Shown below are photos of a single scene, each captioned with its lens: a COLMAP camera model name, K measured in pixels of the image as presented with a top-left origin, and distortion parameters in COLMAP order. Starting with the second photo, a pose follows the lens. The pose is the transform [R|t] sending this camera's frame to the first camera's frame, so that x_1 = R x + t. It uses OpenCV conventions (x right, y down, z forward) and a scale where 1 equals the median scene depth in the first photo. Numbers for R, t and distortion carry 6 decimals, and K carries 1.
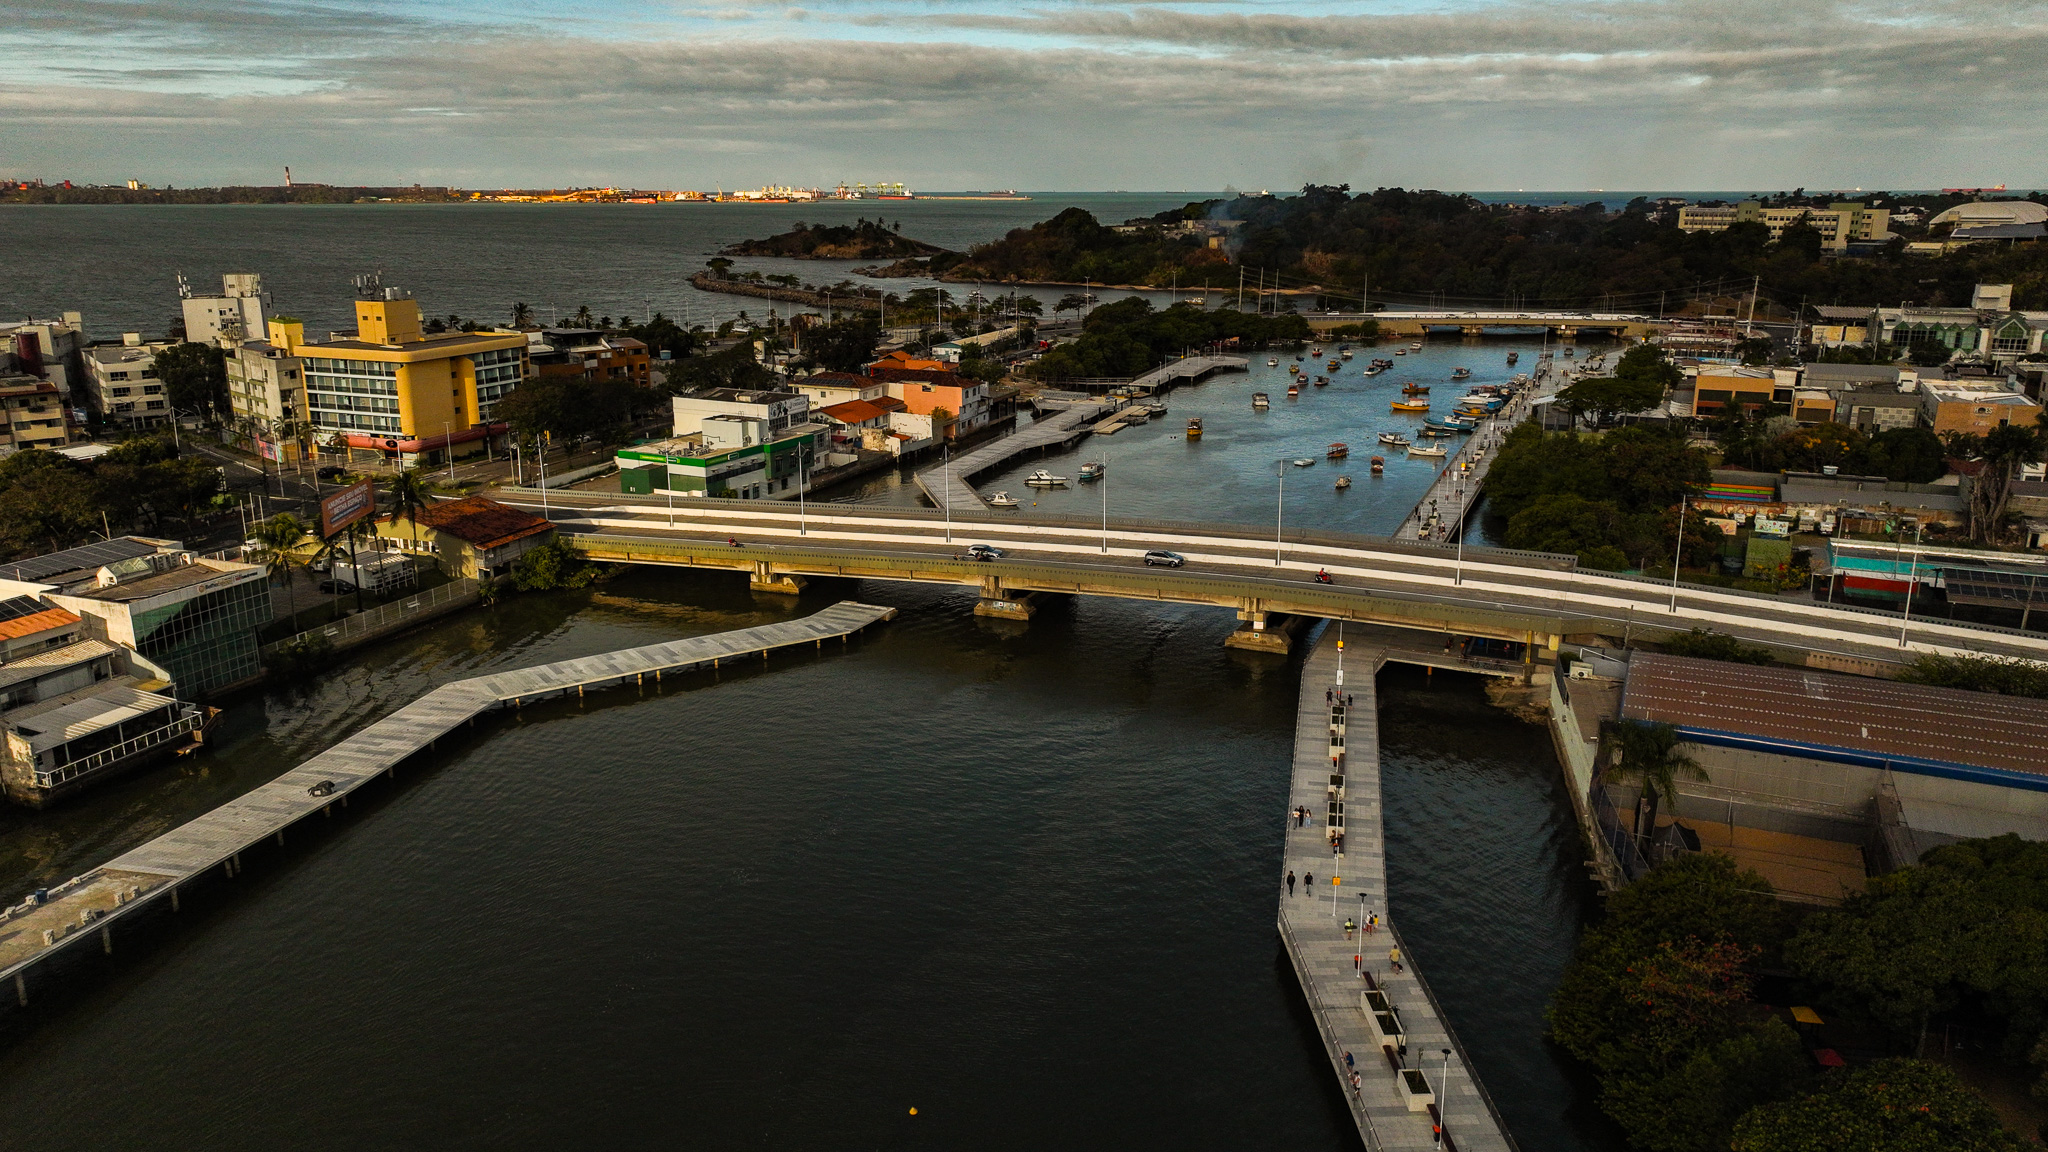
lens RADIAL K [[1437.6, 0, 1028.0], [0, 1437.6, 577.3], [0, 0, 1]] dist [0.001816, 0.011918]
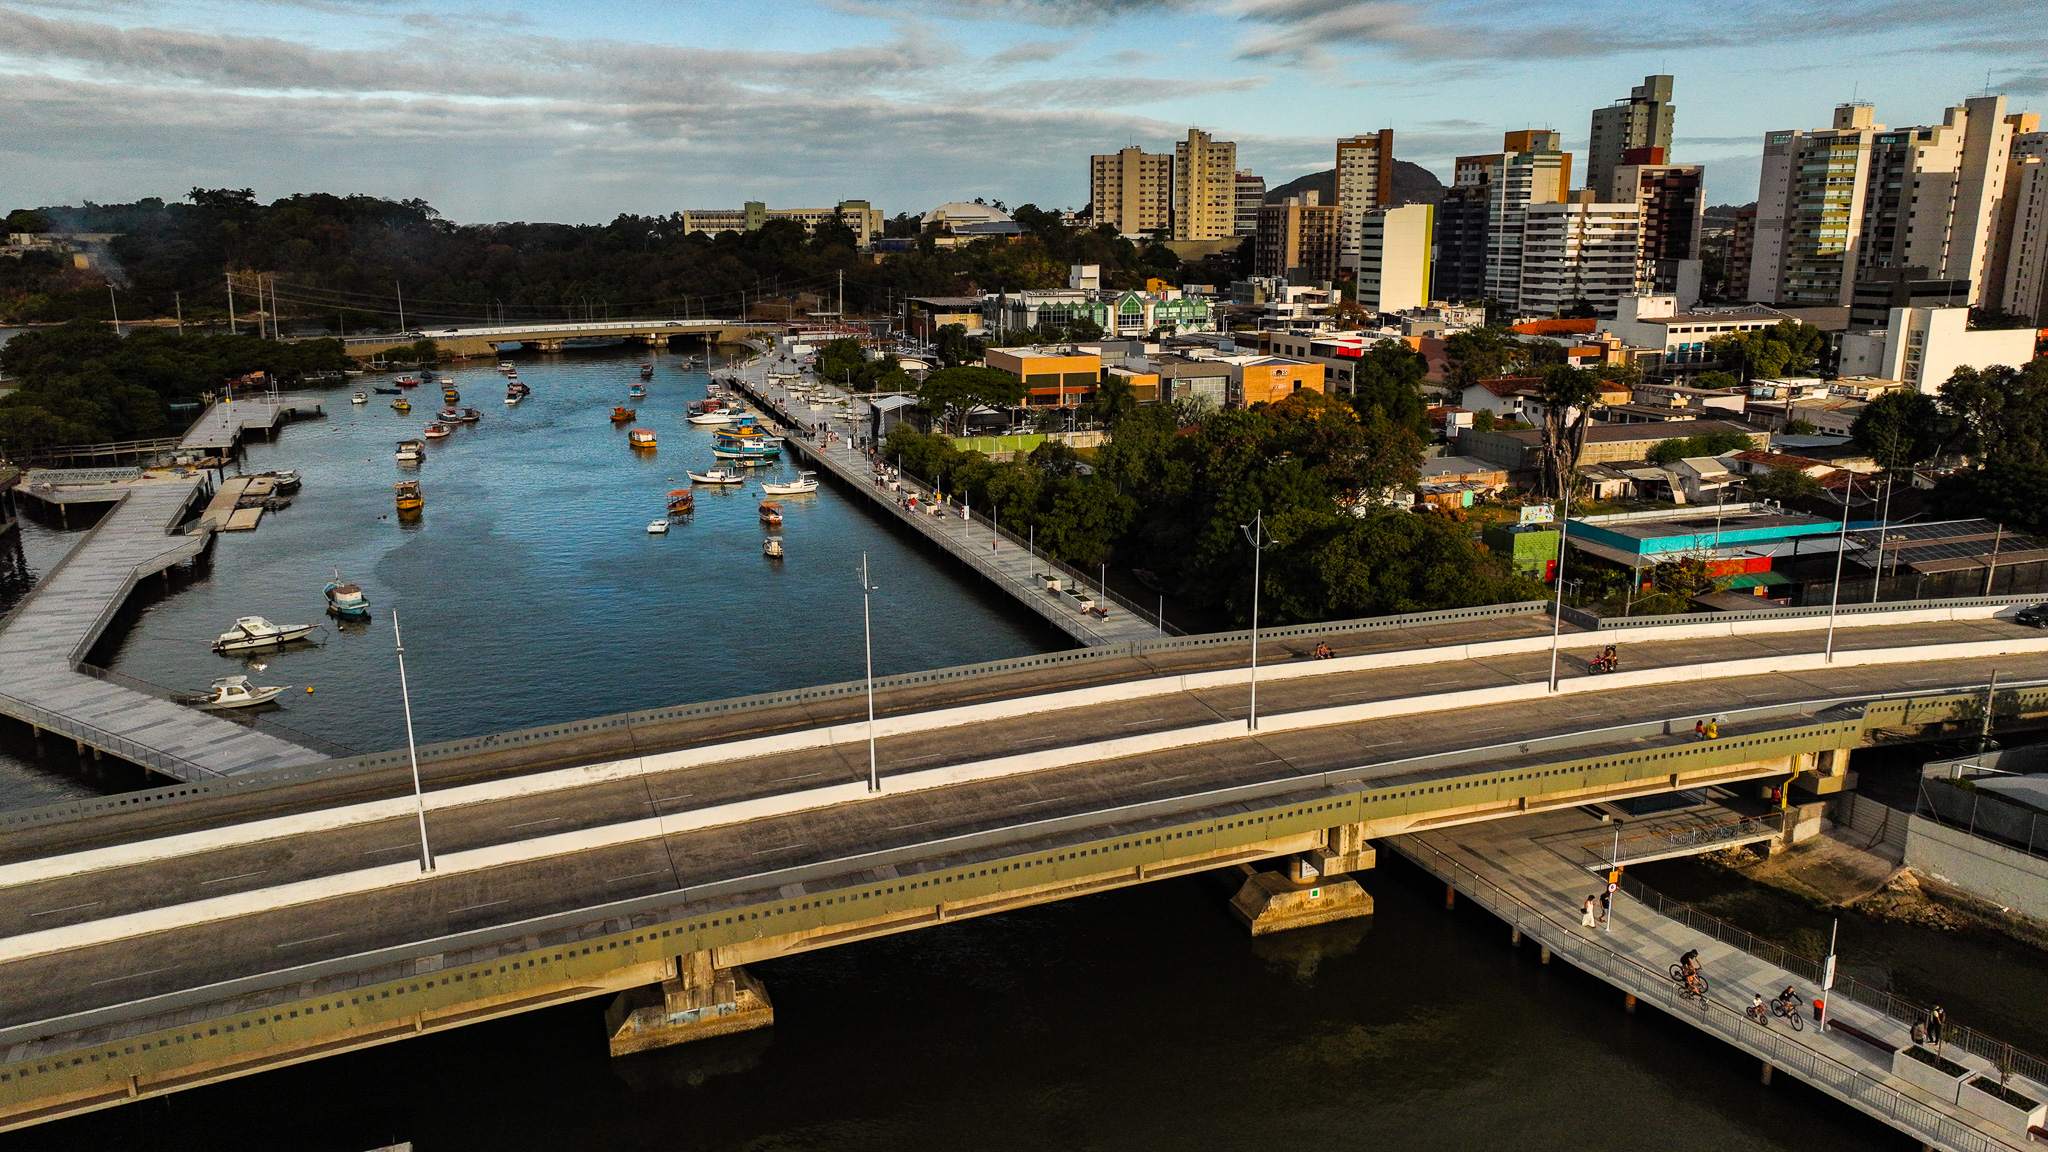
lens RADIAL K [[1437.6, 0, 1032.6], [0, 1437.6, 579.6], [0, 0, 1]] dist [0.001816, 0.011918]
pose [[0.721664, -0.167654, 0.671635, -0.065238], [0.183452, 0.981857, 0.047975, -0.031808], [-0.667493, 0.088591, 0.739327, 0.233523]]
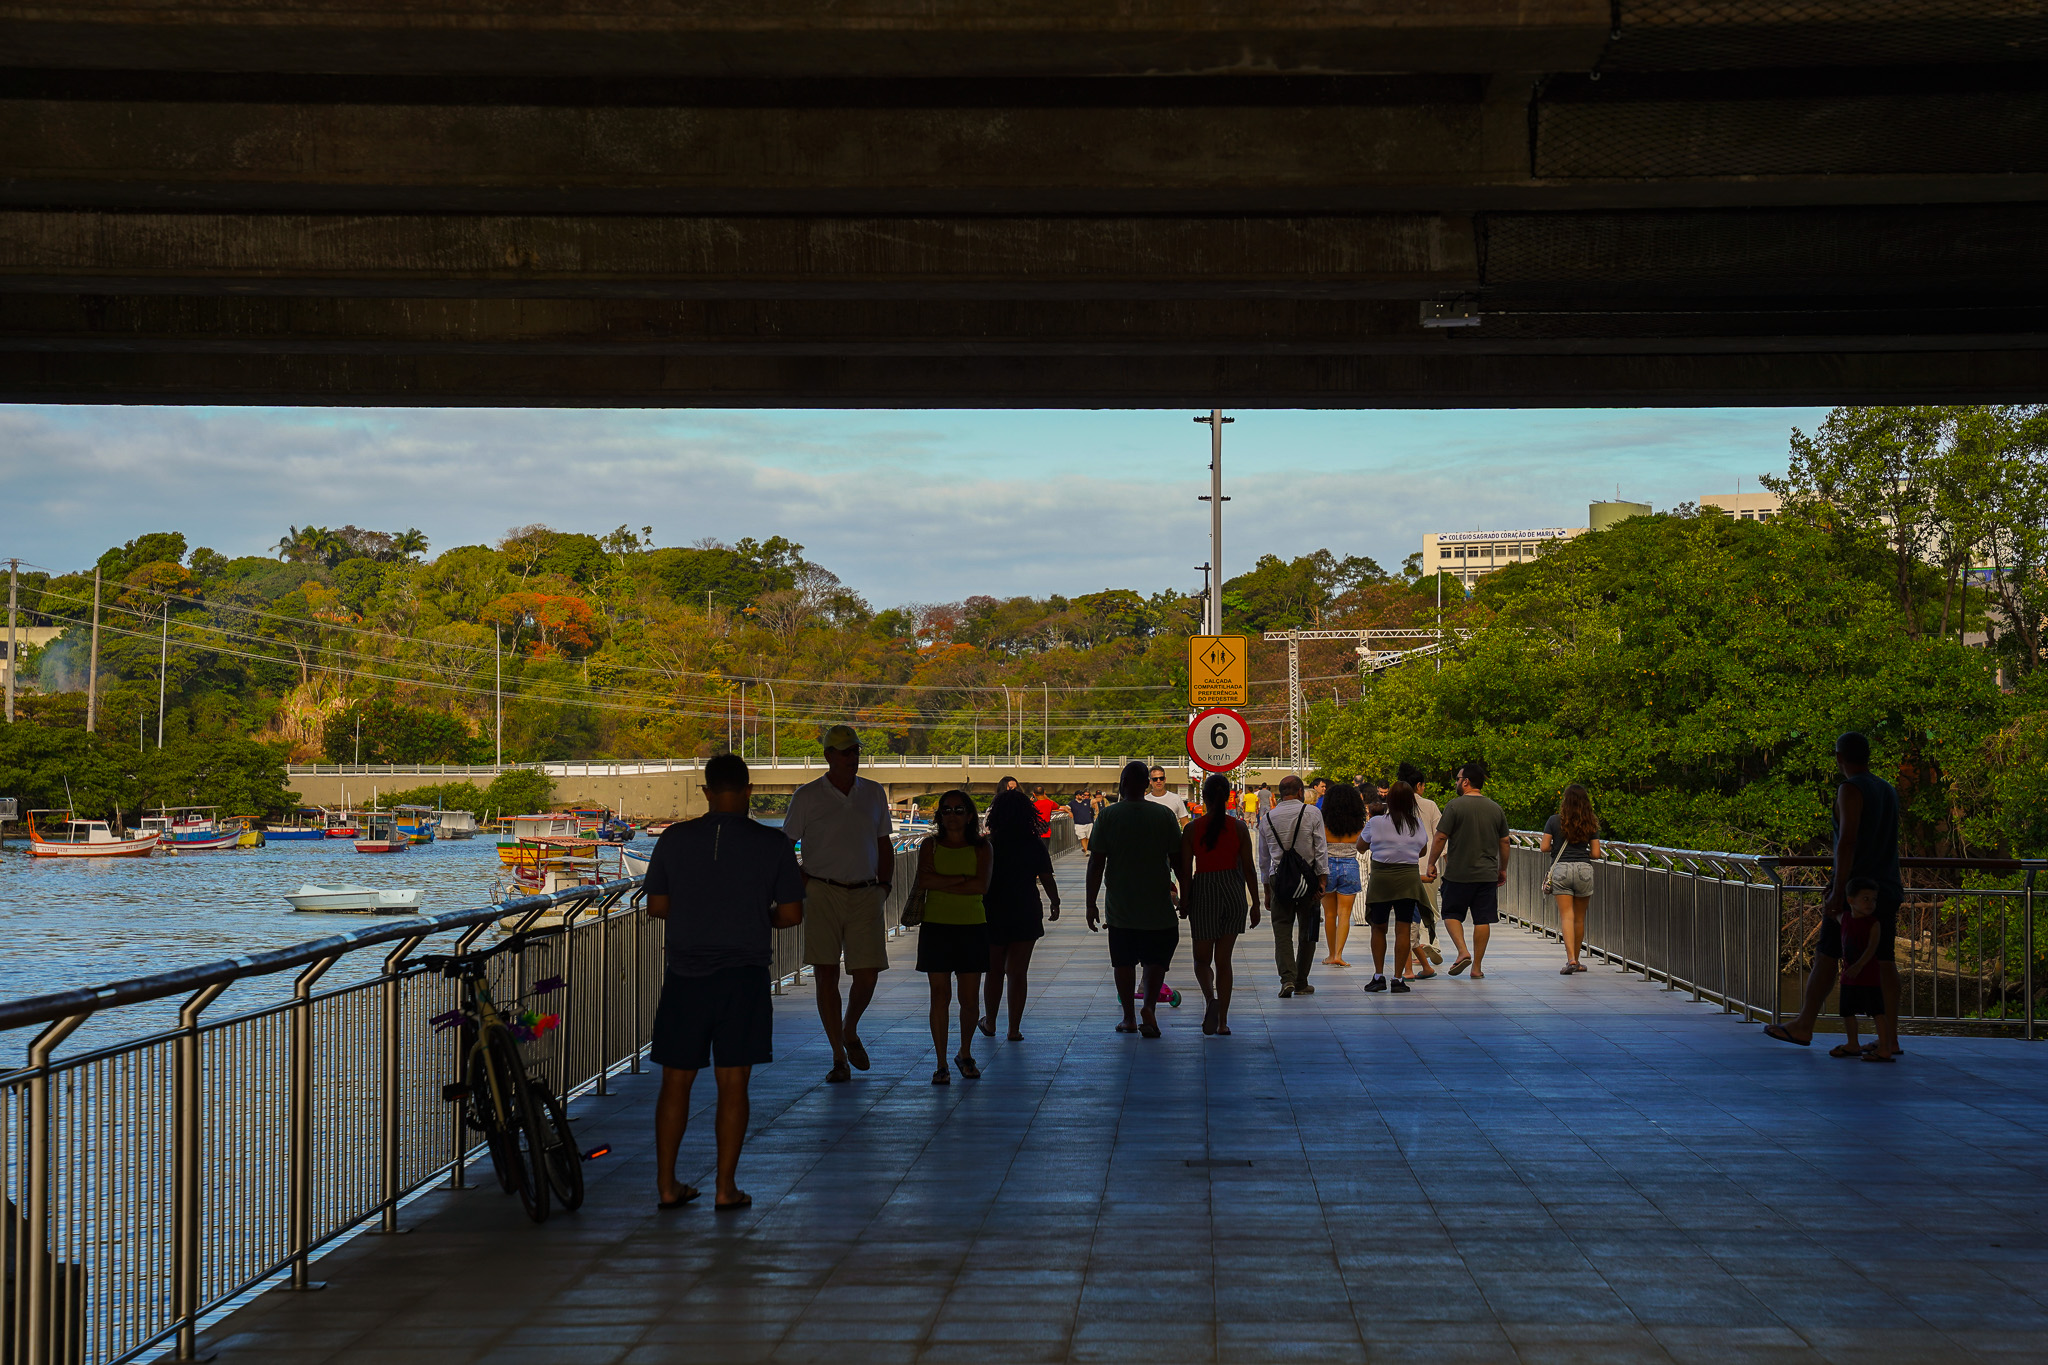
lens RADIAL K [[3893.9, 0, 1033.2], [0, 3893.9, 691.9], [0, 0, 1]] dist [0.262971, 0.000000]
pose [[0.934312, 0.013821, 0.356188, 0.067792], [0.088777, 0.958739, -0.270070, 0.013538], [-0.345224, 0.283951, 0.894535, 0.313573]]
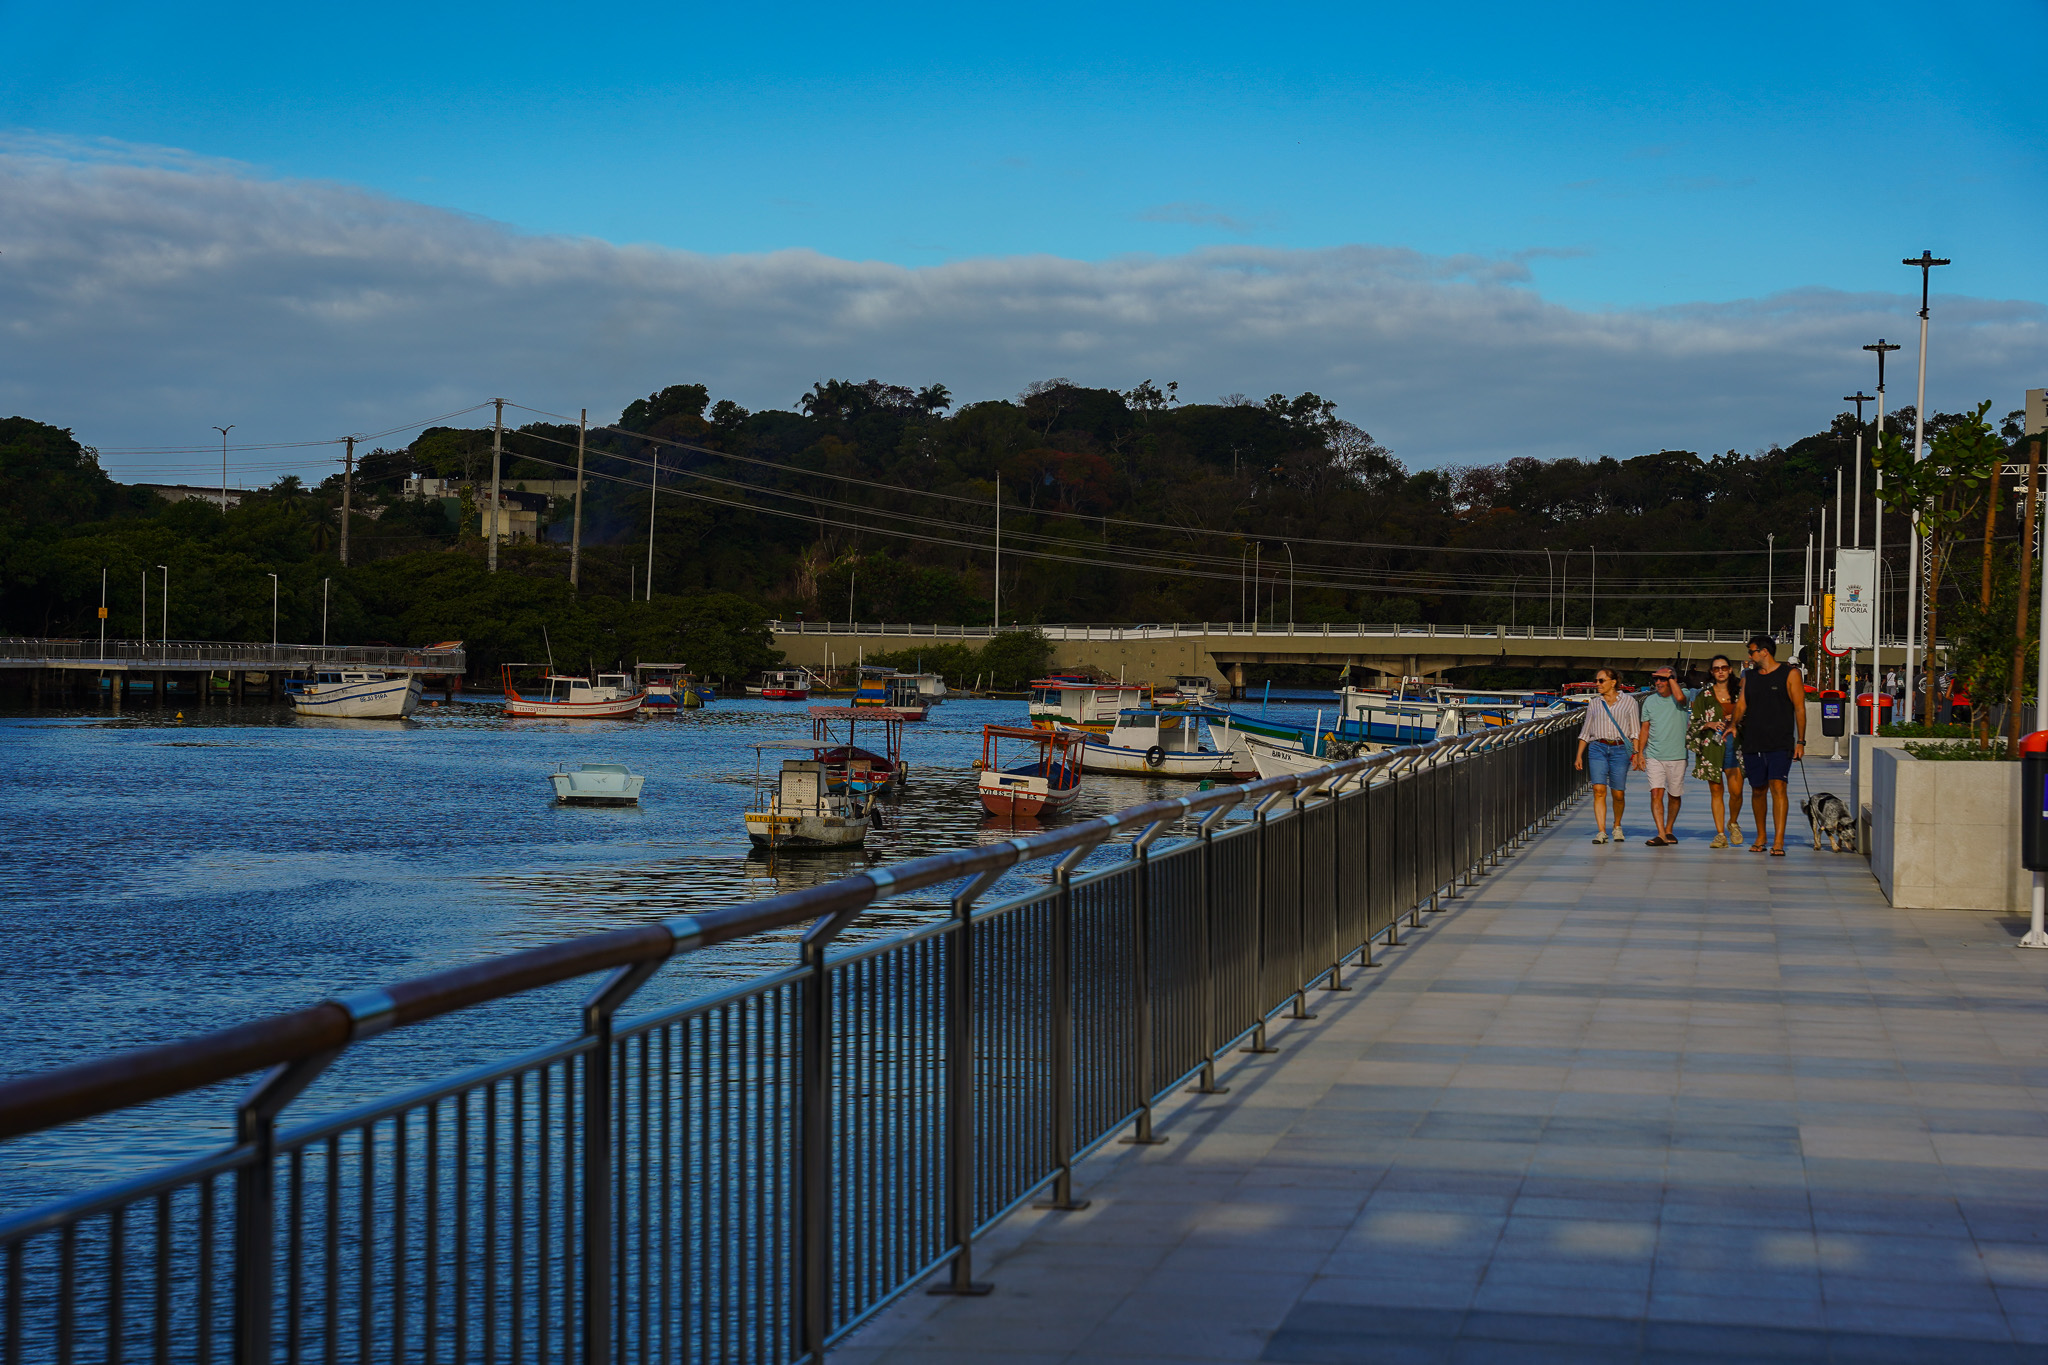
lens RADIAL K [[3893.9, 0, 1003.0], [0, 3893.9, 684.7], [0, 0, 1]] dist [0.262971, 0.000000]
pose [[0.975791, 0.022073, 0.217587, 0.089565], [0.033505, 0.968063, -0.248460, -0.001516], [-0.216122, 0.249735, 0.943887, 0.368889]]
